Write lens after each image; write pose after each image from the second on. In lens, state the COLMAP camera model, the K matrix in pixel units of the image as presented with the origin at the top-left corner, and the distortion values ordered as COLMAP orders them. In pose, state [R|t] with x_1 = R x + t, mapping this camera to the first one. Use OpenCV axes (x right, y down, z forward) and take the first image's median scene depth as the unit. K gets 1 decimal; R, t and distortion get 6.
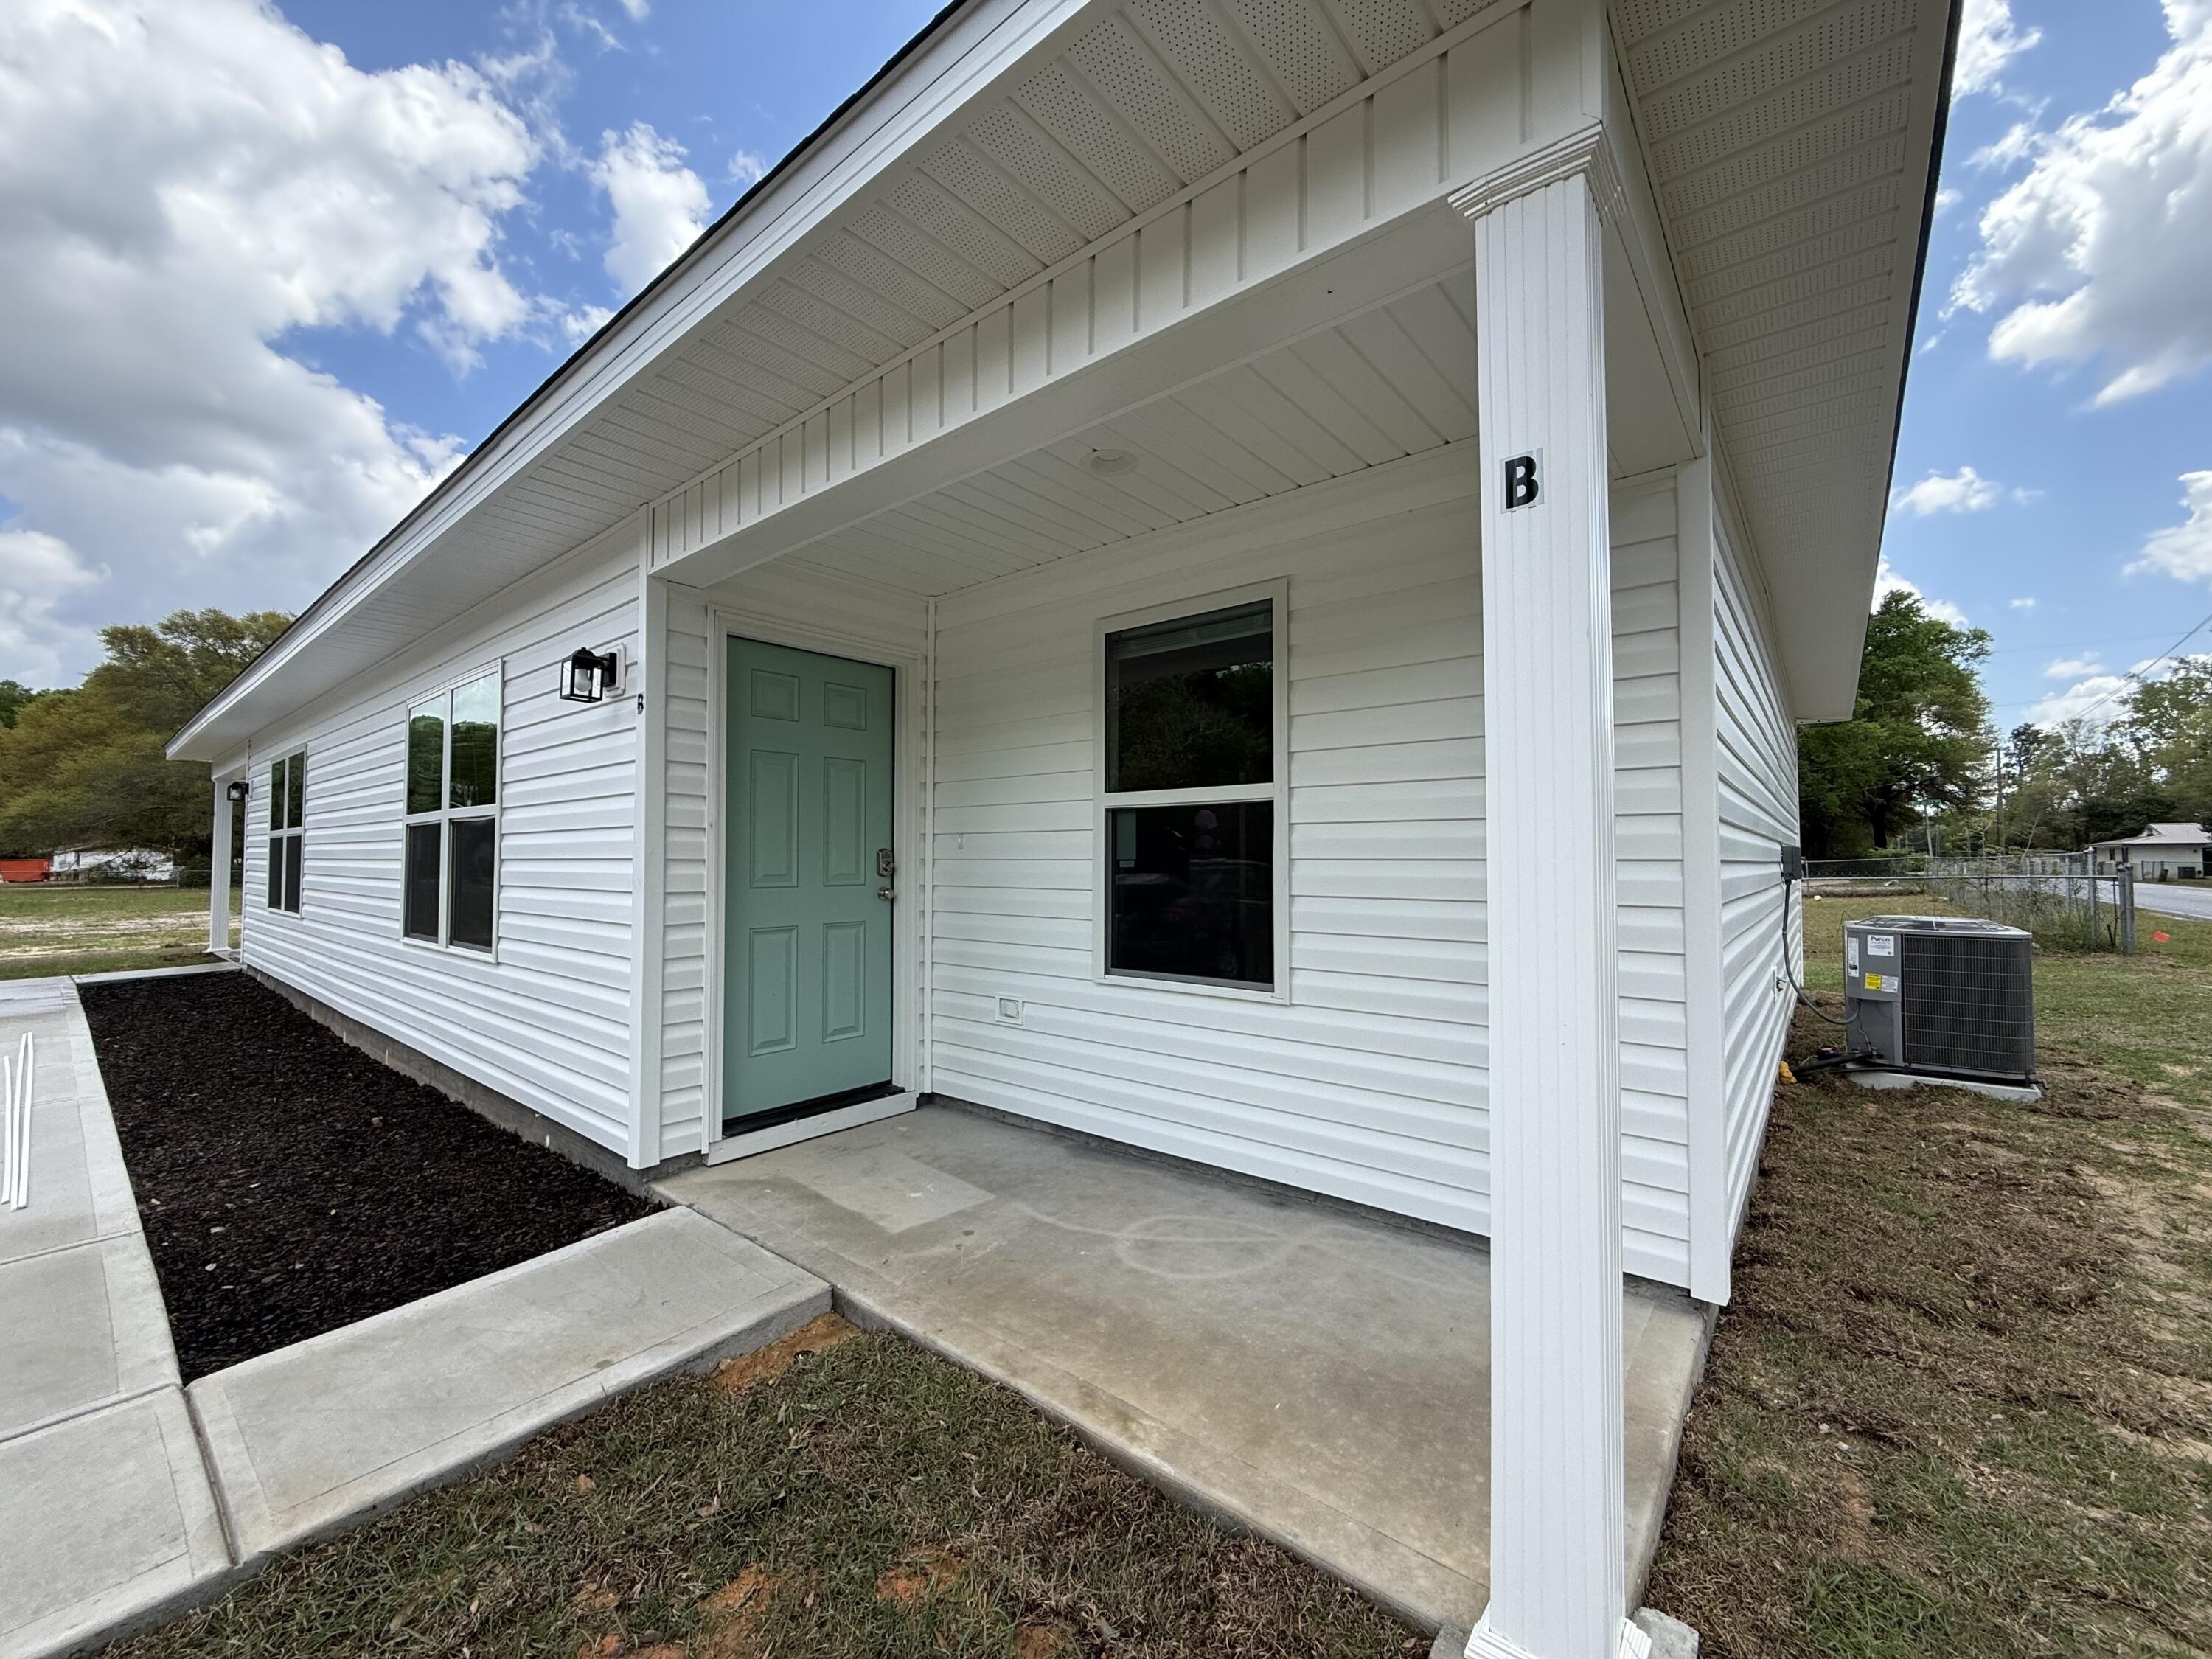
lens RADIAL K [[877.8, 0, 1099.1], [0, 877.8, 832.8], [0, 0, 1]] dist [-0.001977, -0.000478]
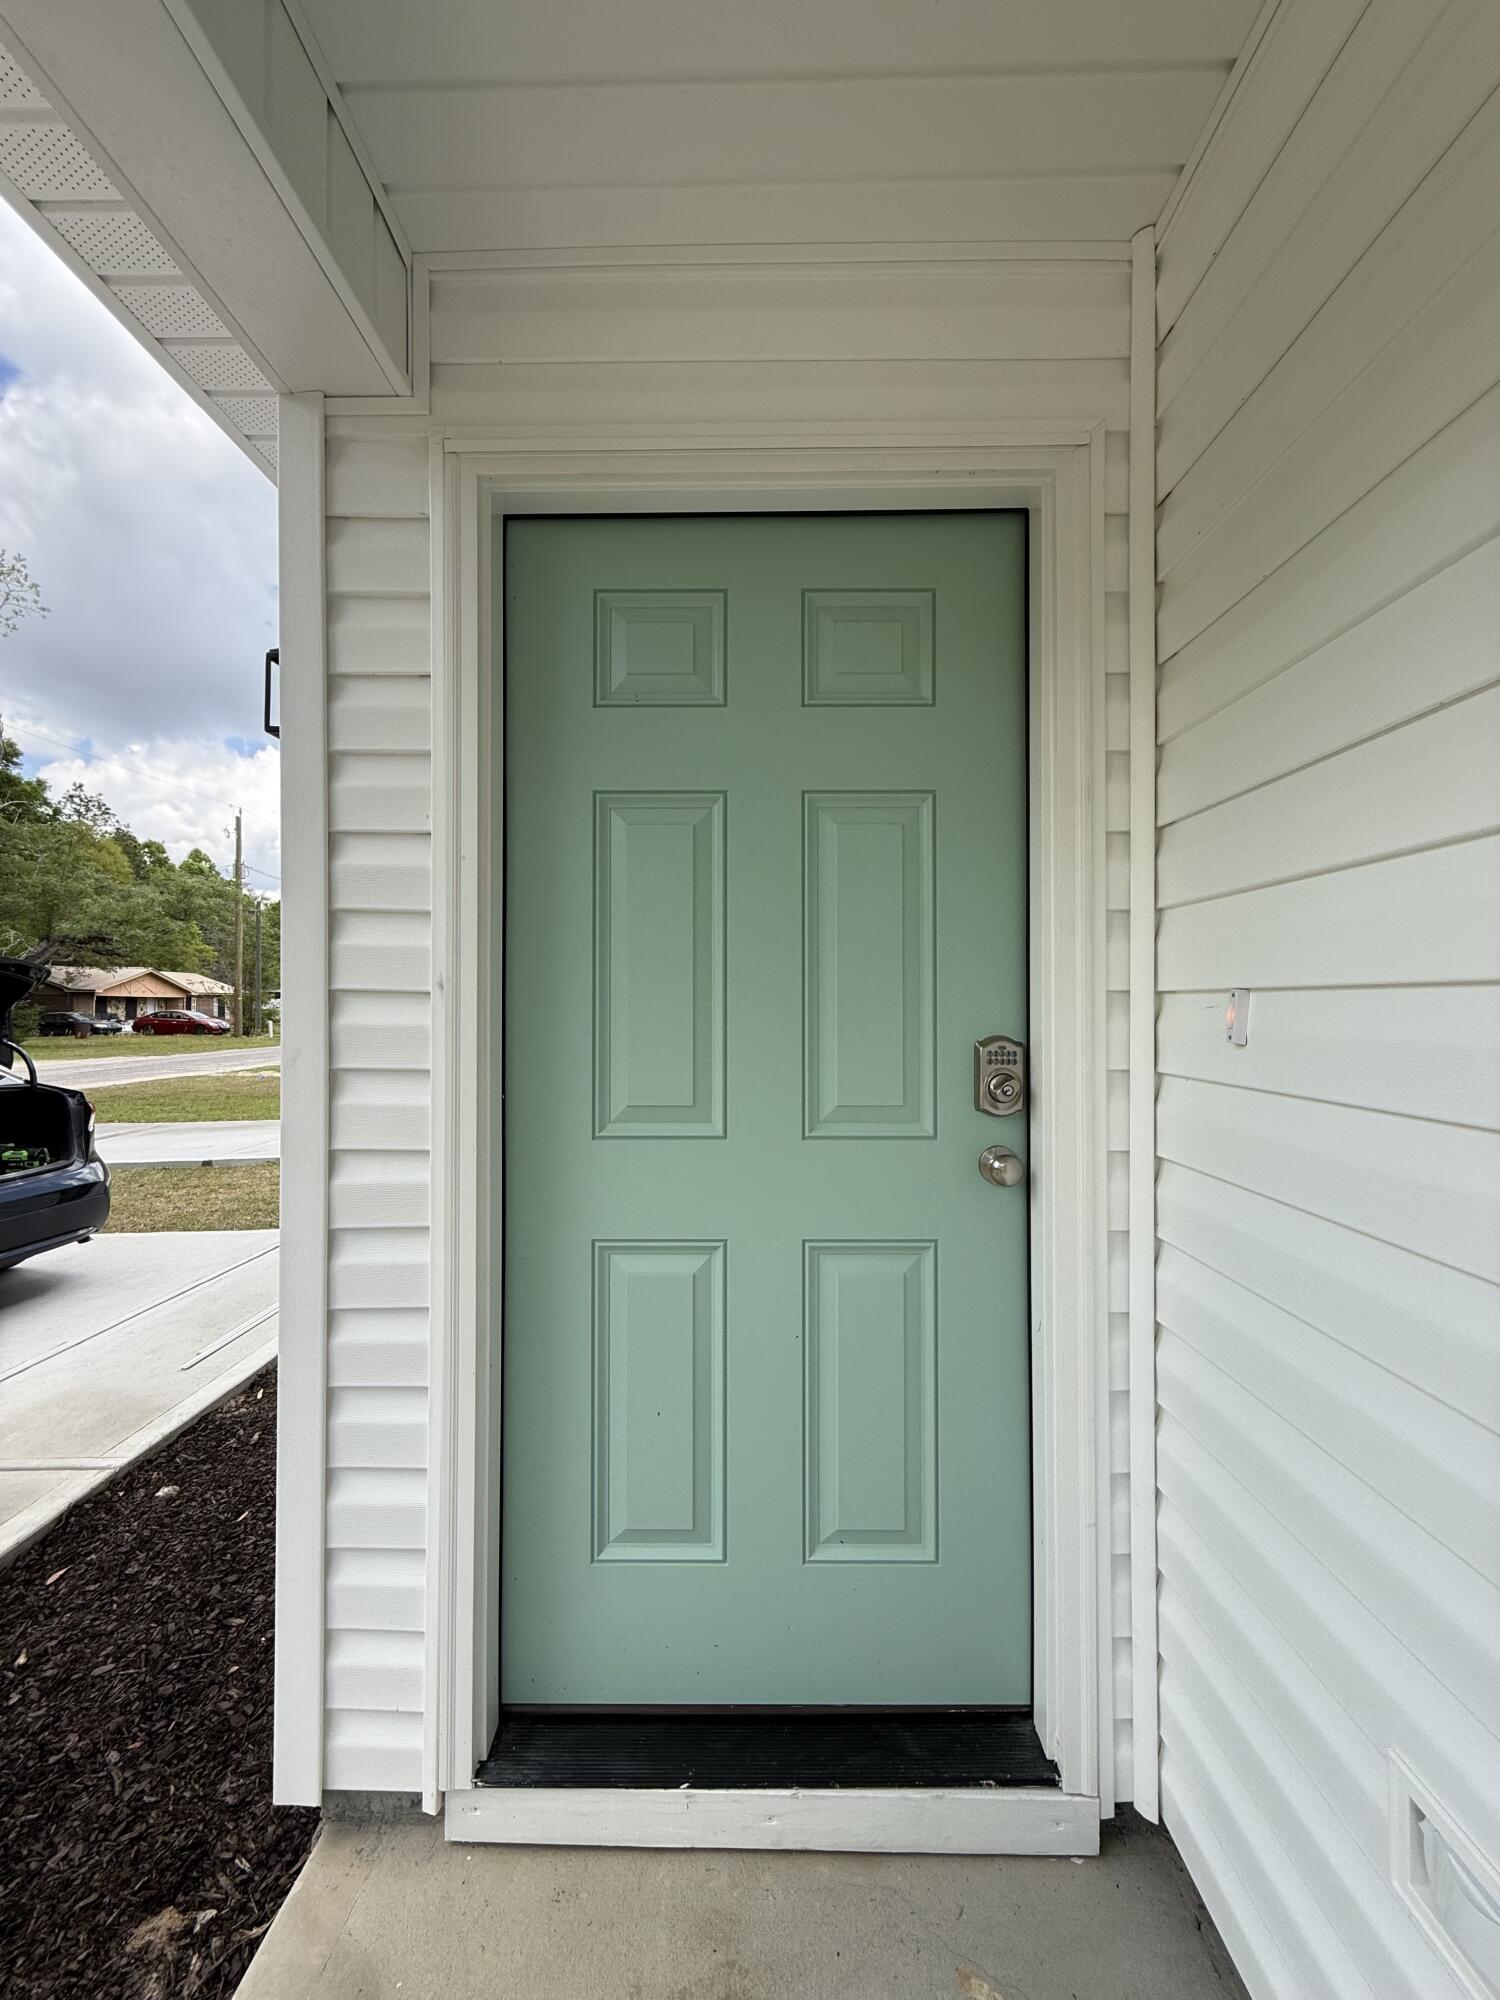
lens RADIAL K [[793.7, 0, 746.4], [0, 793.7, 1000.6], [0, 0, 1]] dist [-0.001977, -0.000478]
pose [[0.625746, -0.006287, -0.780001, -0.065073], [0.024756, 0.999624, 0.011803, -0.002103], [0.779634, -0.026695, 0.625667, 0.764463]]
